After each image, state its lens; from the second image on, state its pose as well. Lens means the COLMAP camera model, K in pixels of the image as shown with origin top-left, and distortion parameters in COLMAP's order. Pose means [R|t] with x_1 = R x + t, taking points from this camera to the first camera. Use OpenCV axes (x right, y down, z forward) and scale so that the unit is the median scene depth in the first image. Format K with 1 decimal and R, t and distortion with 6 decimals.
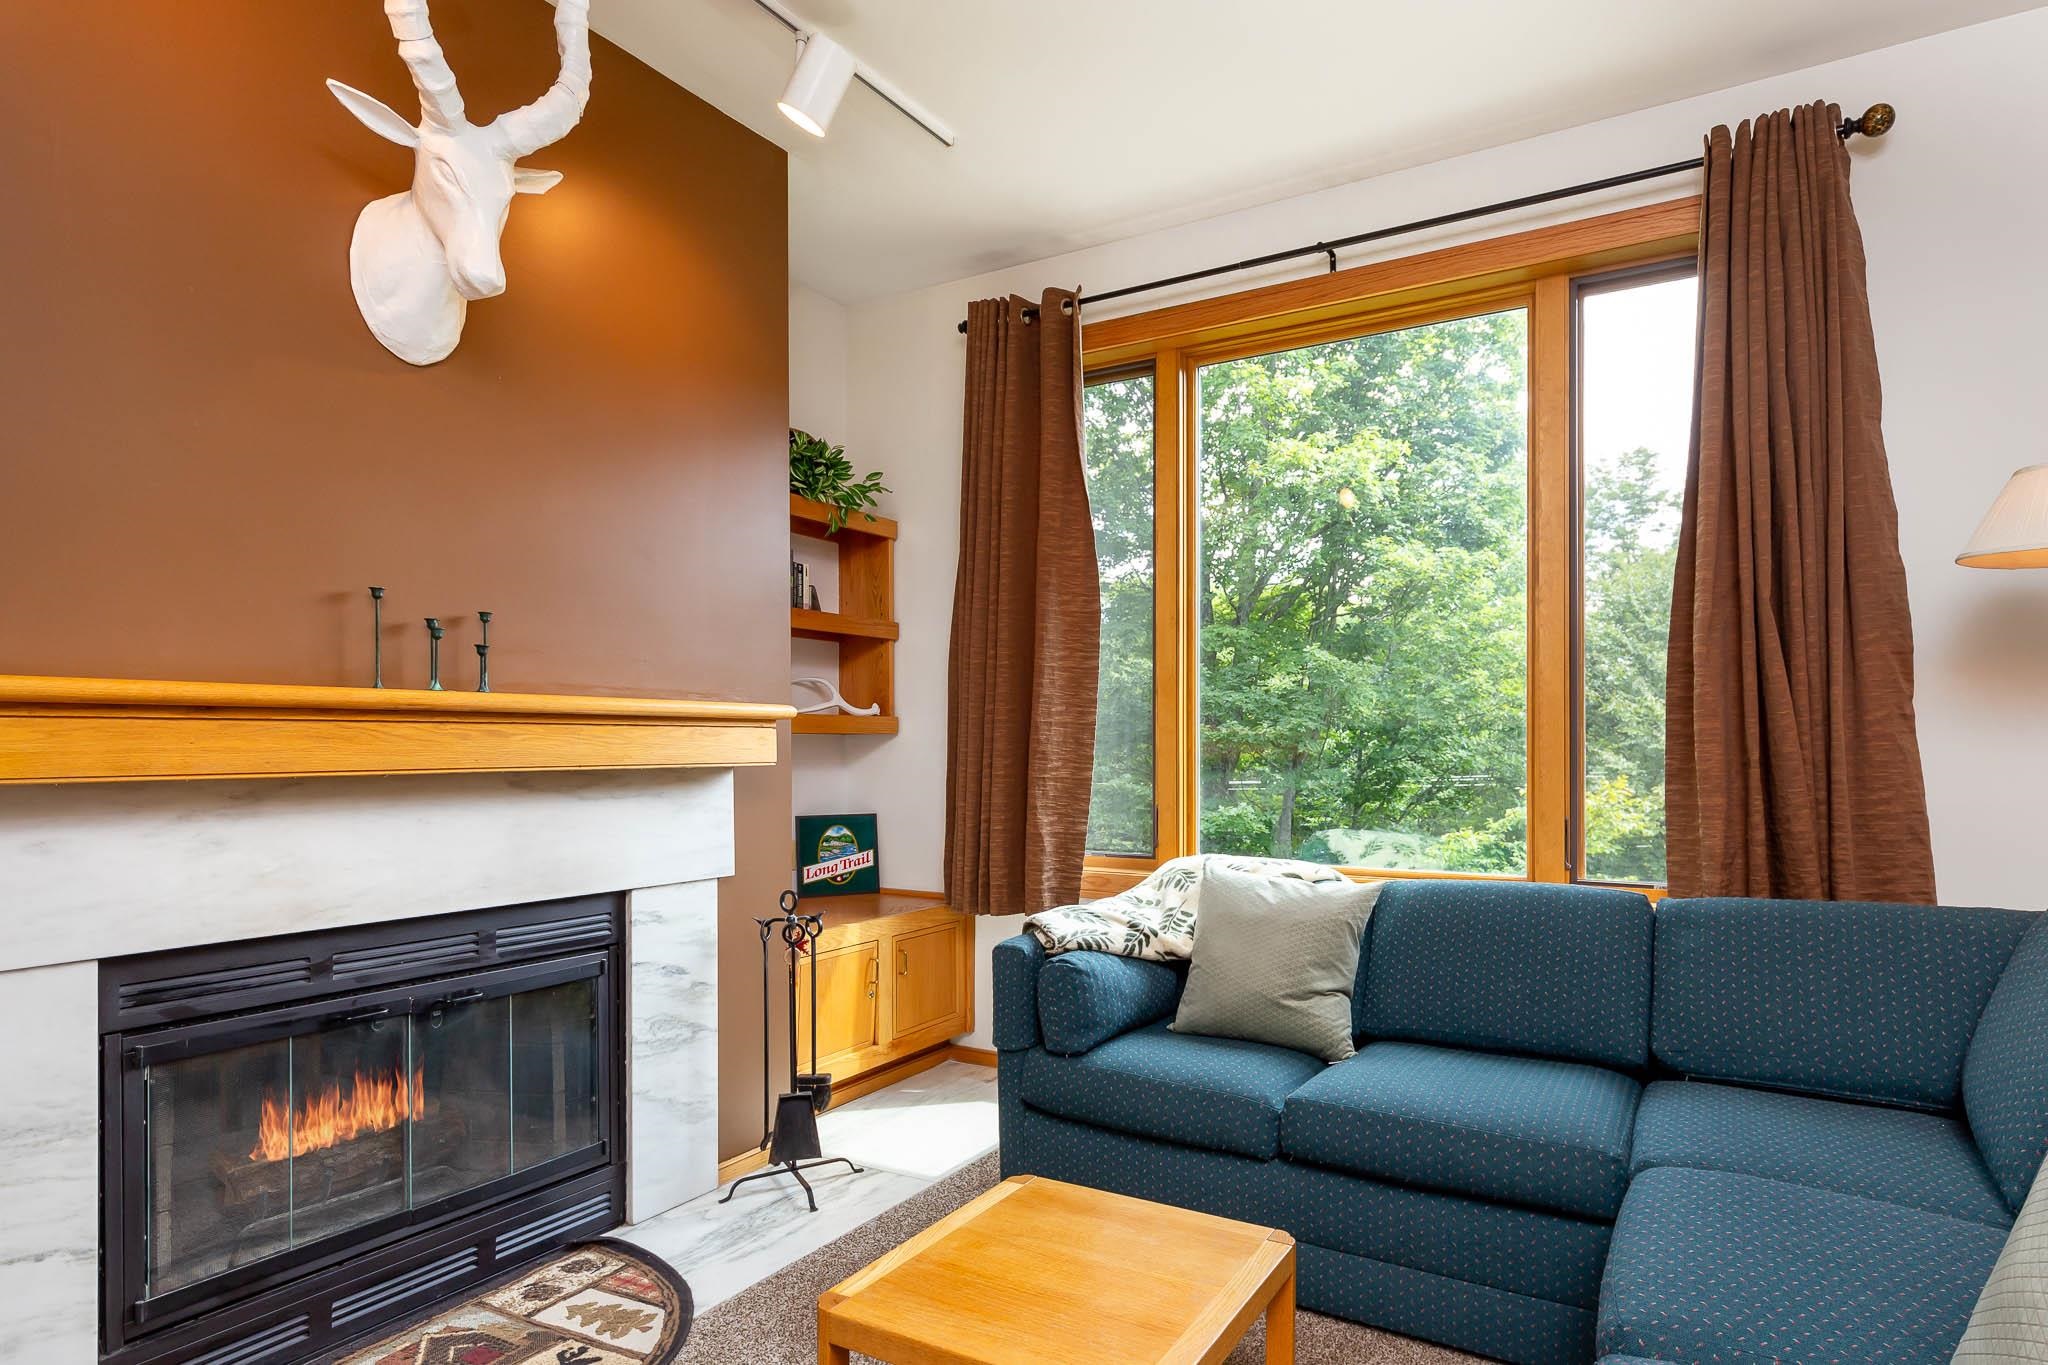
lens RADIAL K [[1097.7, 0, 1146.6], [0, 1097.7, 738.4], [0, 0, 1]] dist [0.000393, -0.004862]
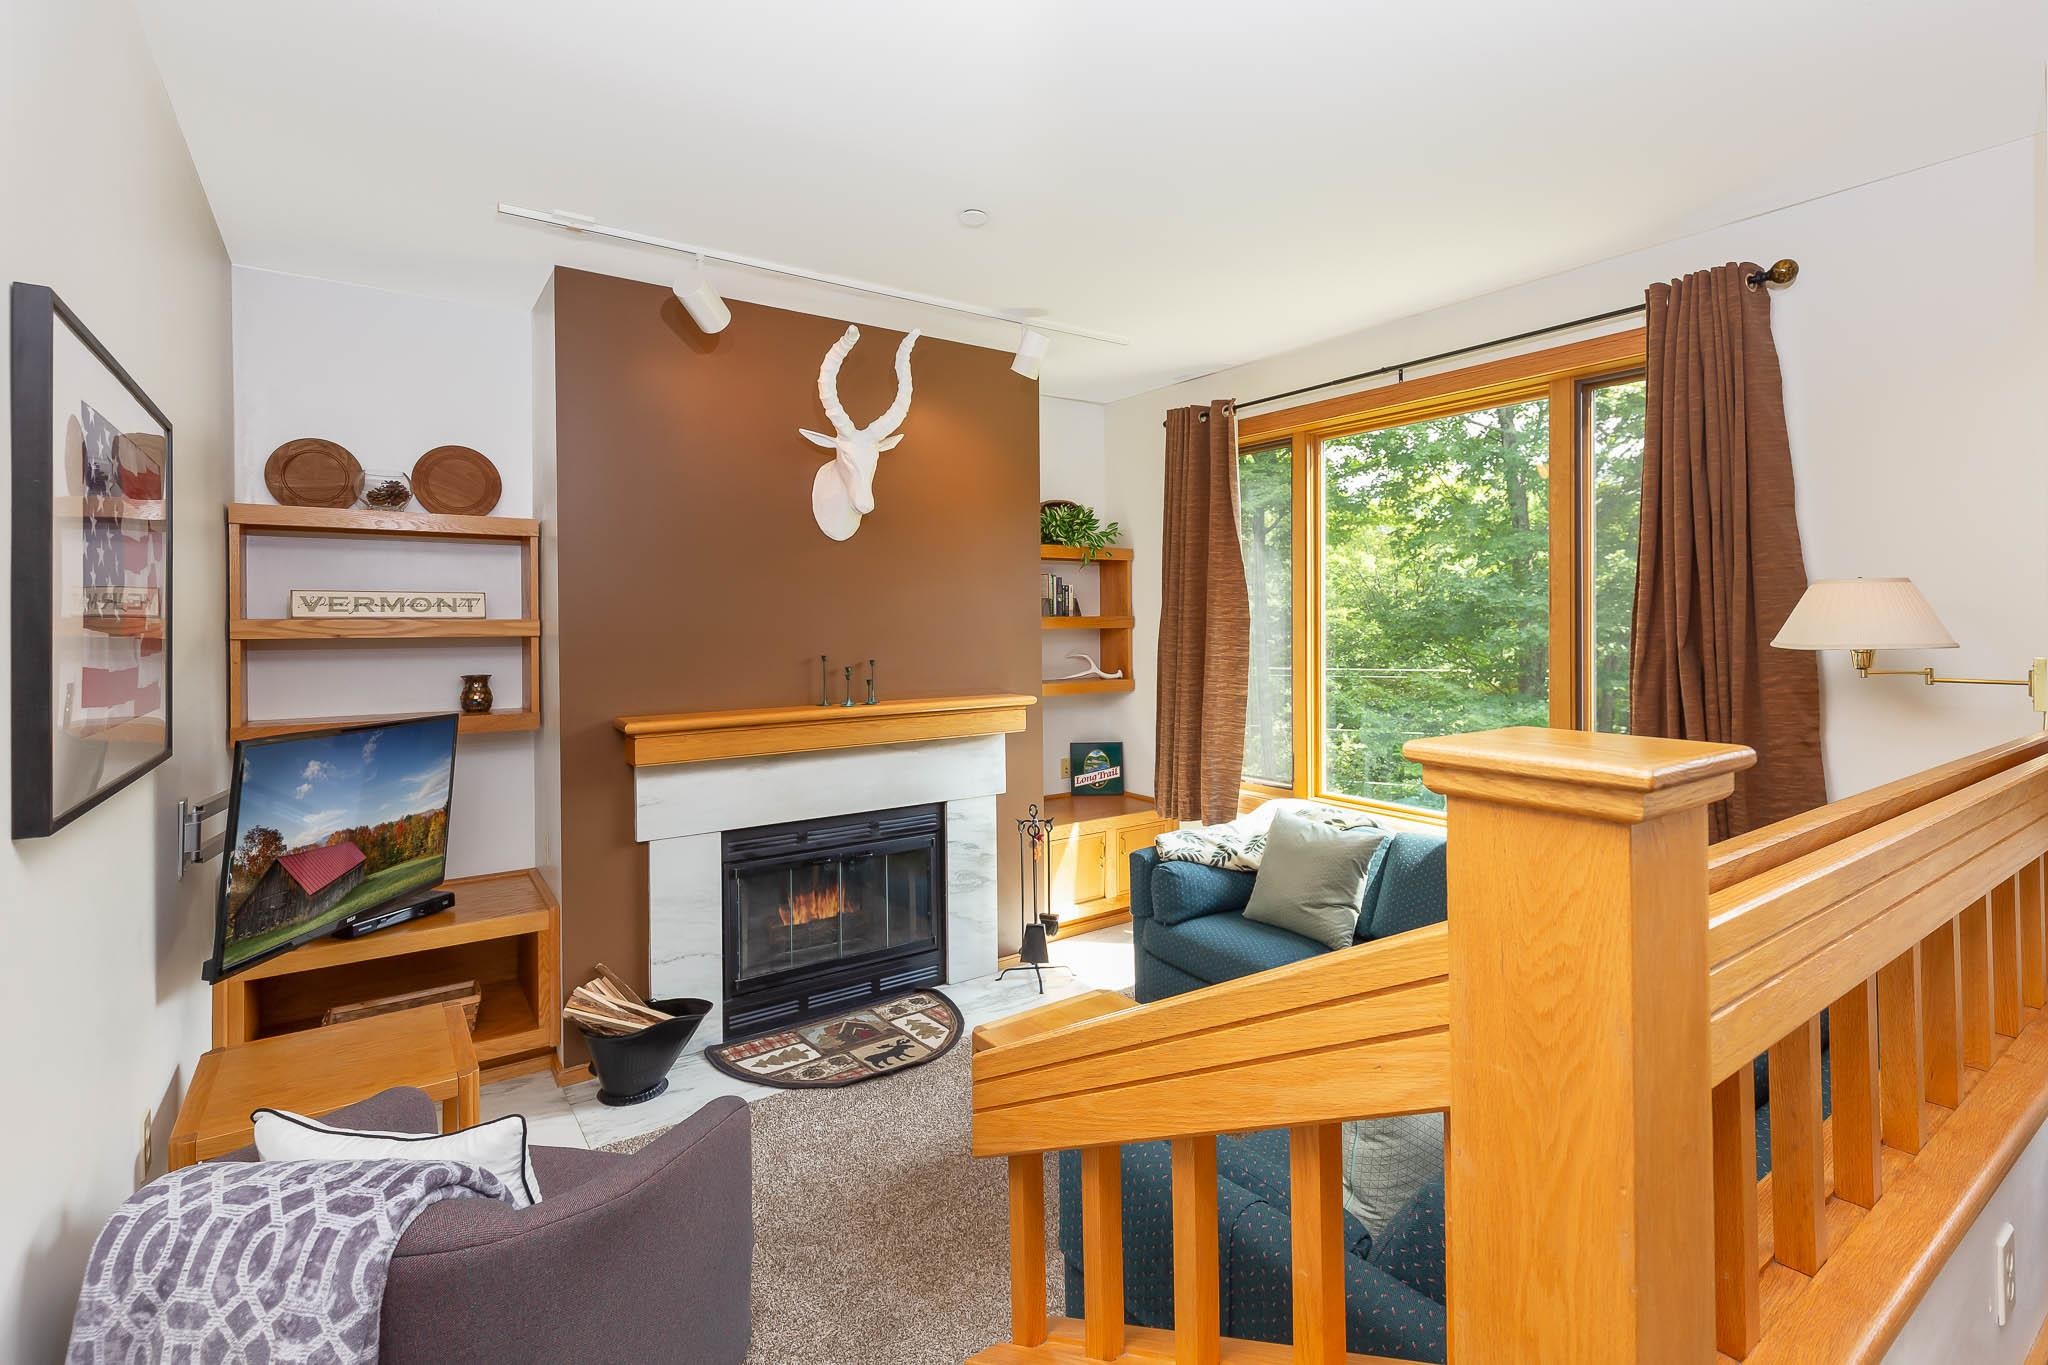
lens RADIAL K [[975.7, 0, 1056.4], [0, 975.7, 610.3], [0, 0, 1]] dist [-0.006335, 0.000409]
pose [[0.901583, -0.005456, -0.432572, 0.392086], [0.005481, 0.999984, -0.001188, -0.174086], [0.432572, -0.001300, 0.901598, -0.376968]]
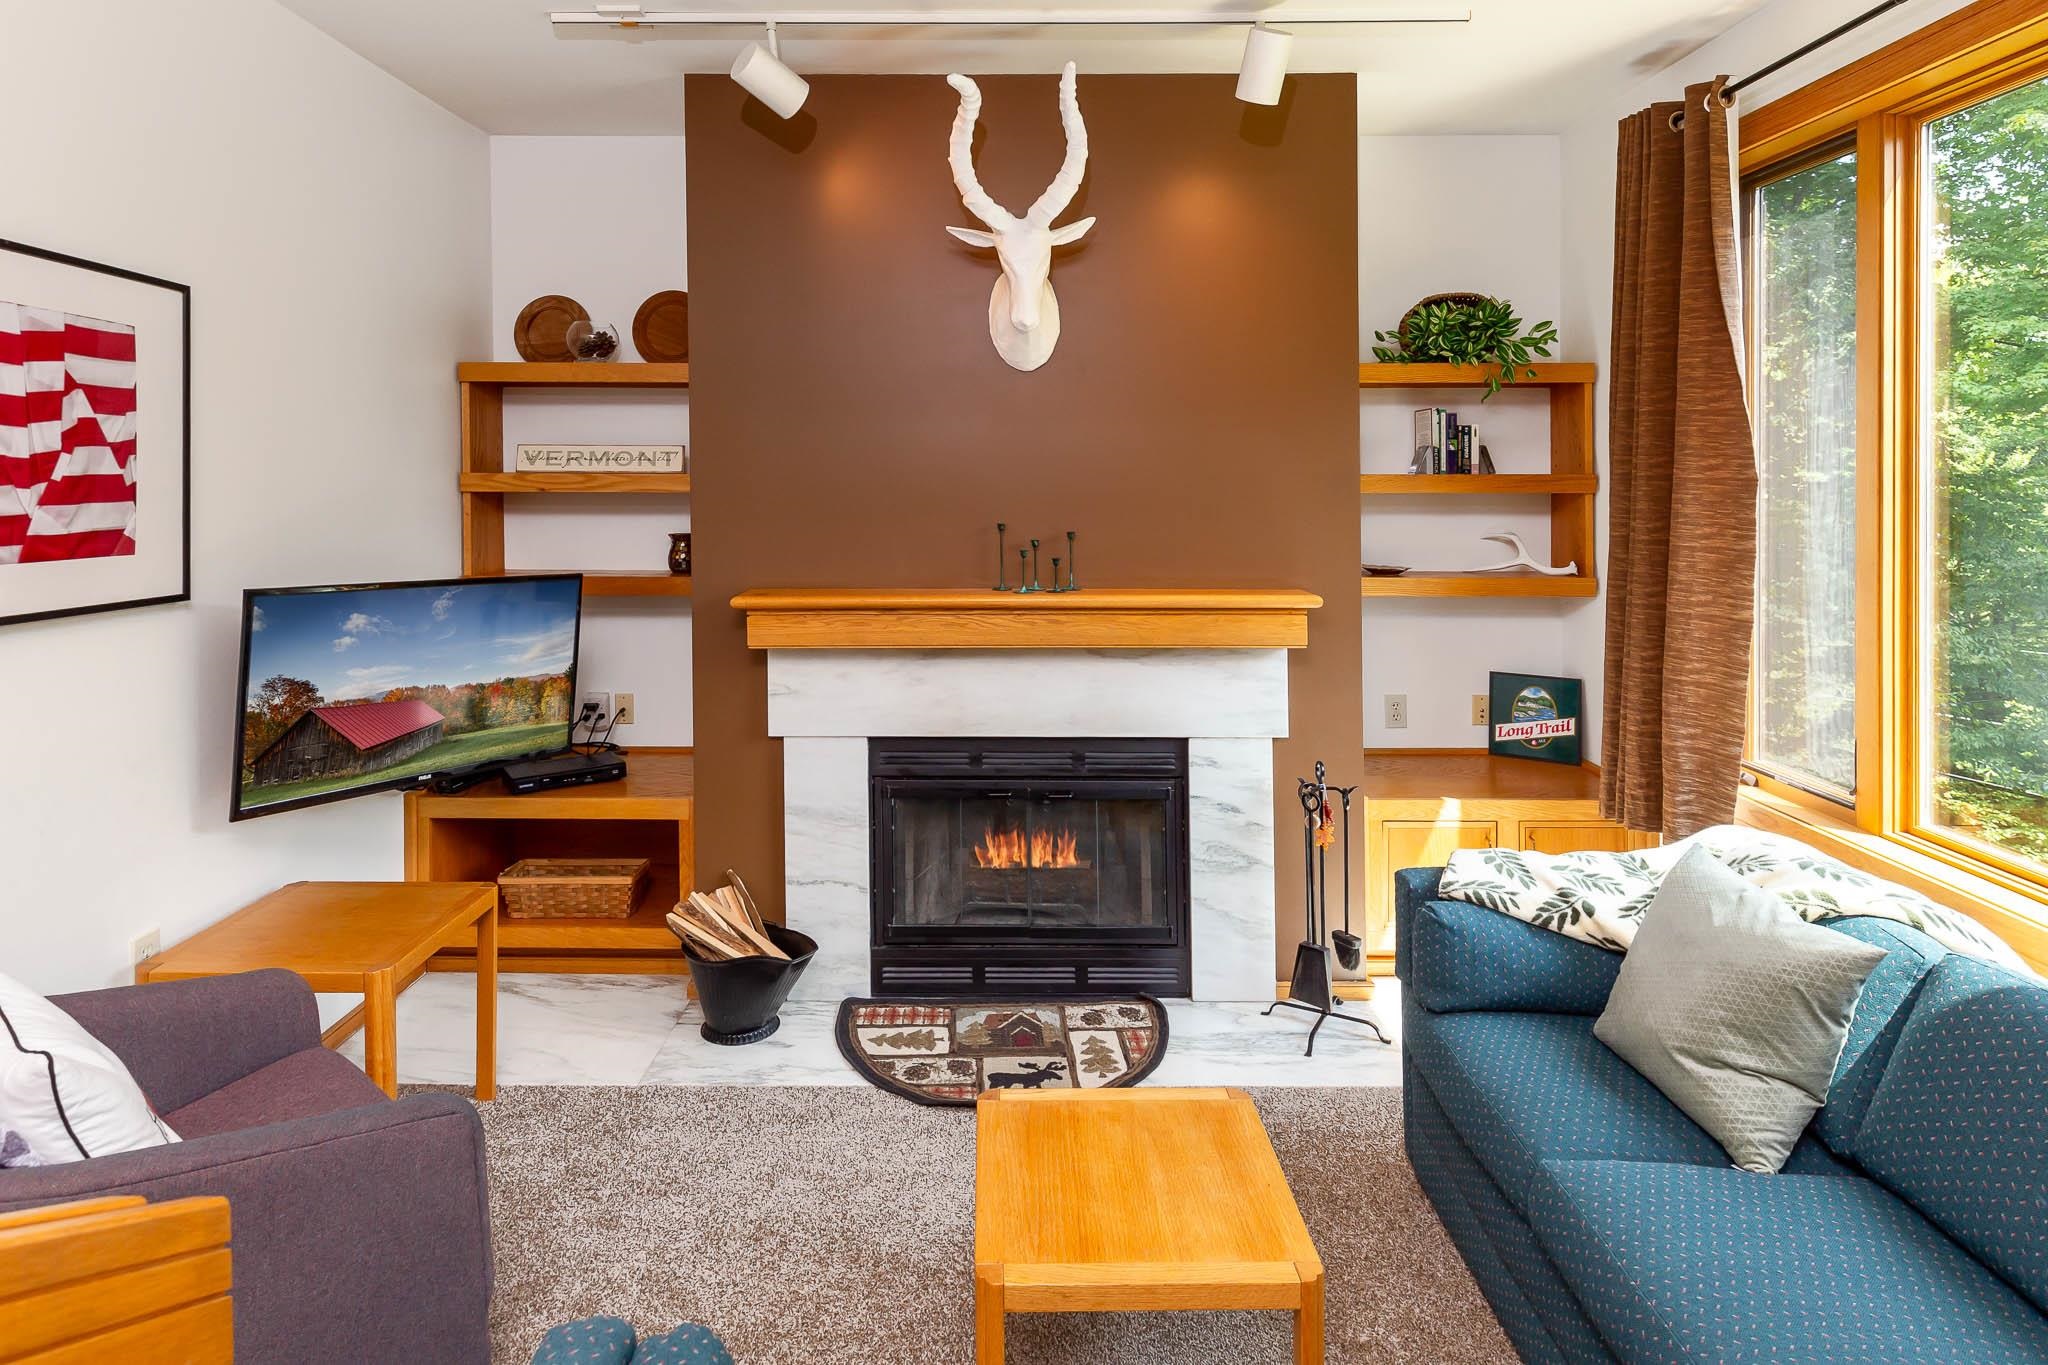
lens RADIAL K [[1150.8, 0, 993.6], [0, 1150.8, 481.6], [0, 0, 1]] dist [0.010476, -0.002070]
pose [[0.462332, 0.007596, -0.886674, 0.601327], [0.004151, 0.999934, 0.010730, -0.172195], [0.886697, -0.008642, 0.462270, 0.183379]]
